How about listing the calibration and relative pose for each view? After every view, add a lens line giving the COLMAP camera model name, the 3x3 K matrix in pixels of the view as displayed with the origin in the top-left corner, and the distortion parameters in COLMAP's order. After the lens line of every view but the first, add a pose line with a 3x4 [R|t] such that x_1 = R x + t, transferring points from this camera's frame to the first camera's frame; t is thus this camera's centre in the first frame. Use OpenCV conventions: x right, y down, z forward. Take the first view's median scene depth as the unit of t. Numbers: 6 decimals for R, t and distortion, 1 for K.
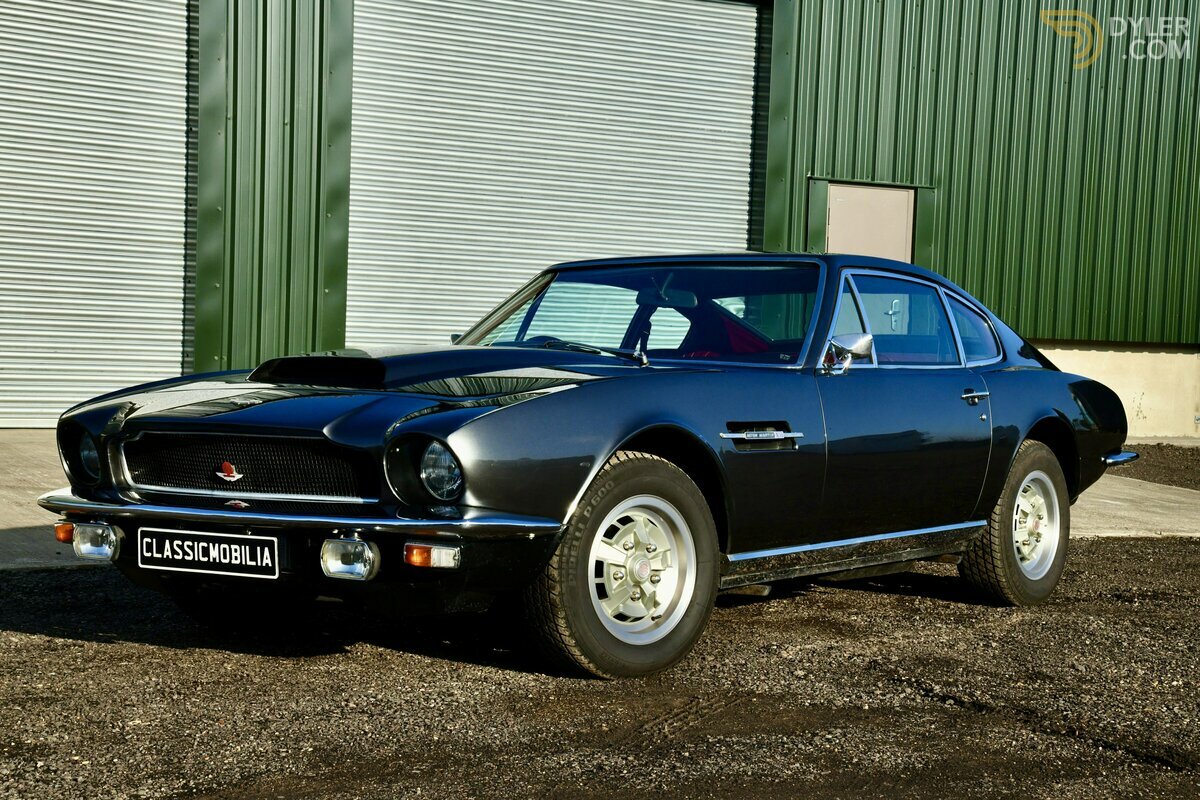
lens RADIAL K [[2114.6, 0, 600.0], [0, 2114.6, 400.0], [0, 0, 1]] dist [-0.038394, -0.056153]
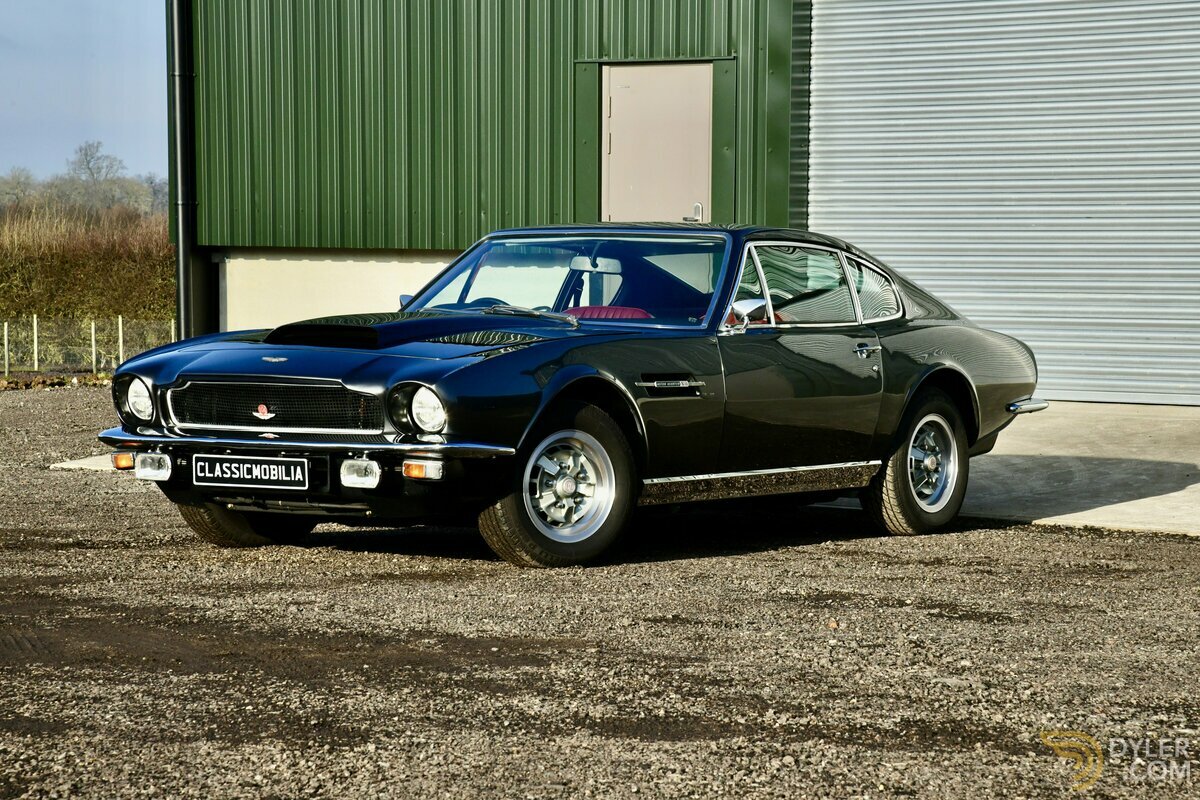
lens RADIAL K [[4066.8, 0, 600.0], [0, 4066.8, 400.0], [0, 0, 1]] dist [0.036628, -0.030854]
pose [[0.999587, -0.010216, 0.026857, -0.032228], [0.009400, 0.999495, 0.030351, -0.050240], [-0.027154, -0.030086, 0.999178, -1.599394]]
